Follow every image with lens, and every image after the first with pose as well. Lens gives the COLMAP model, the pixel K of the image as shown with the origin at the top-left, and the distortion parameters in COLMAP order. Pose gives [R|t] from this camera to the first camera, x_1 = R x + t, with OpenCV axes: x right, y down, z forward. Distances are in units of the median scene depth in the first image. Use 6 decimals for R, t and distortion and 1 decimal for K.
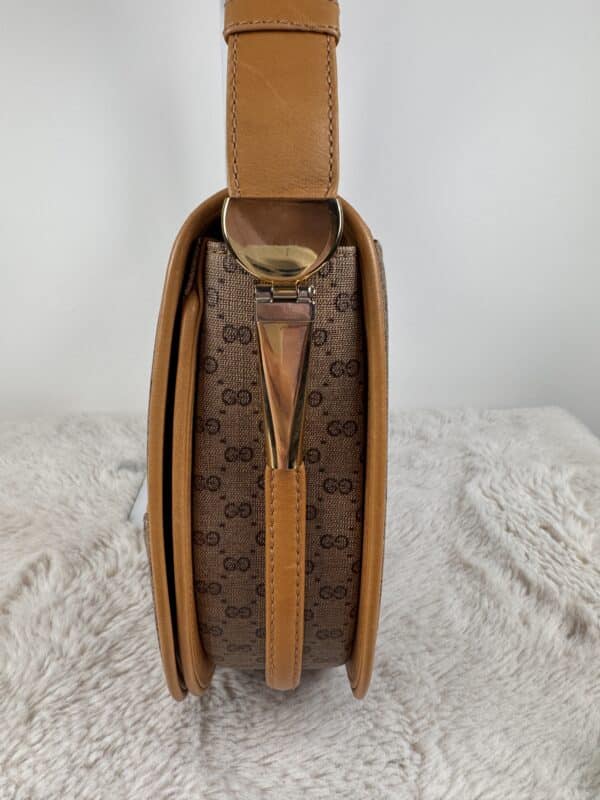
lens RADIAL K [[567.7, 0, 300.0], [0, 567.7, 400.0], [0, 0, 1]] dist [0.001050, 0.001314]
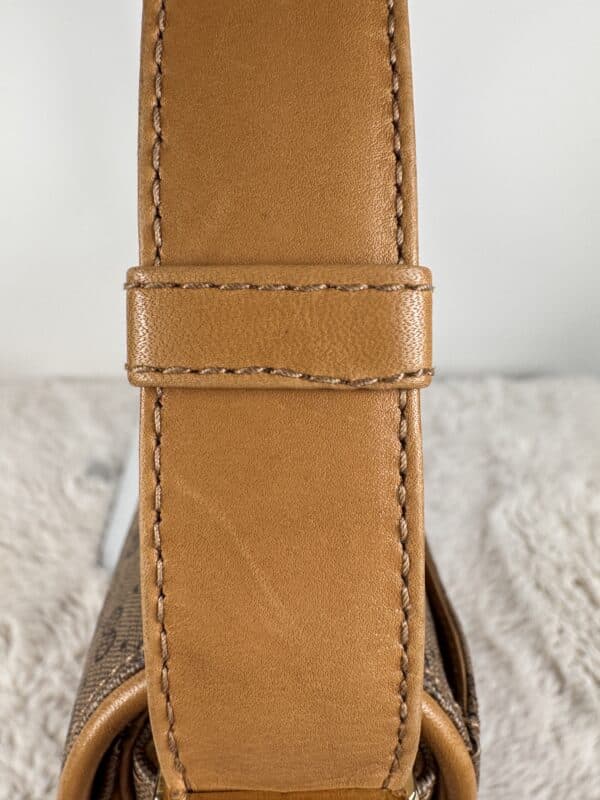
lens RADIAL K [[567.7, 0, 300.0], [0, 567.7, 400.0], [0, 0, 1]] dist [0.001050, 0.001314]
pose [[0.999927, 0.000350, 0.012115, -0.008700], [-0.003594, 0.963181, 0.268829, -0.282517], [-0.011575, -0.268853, 0.963112, 0.248484]]
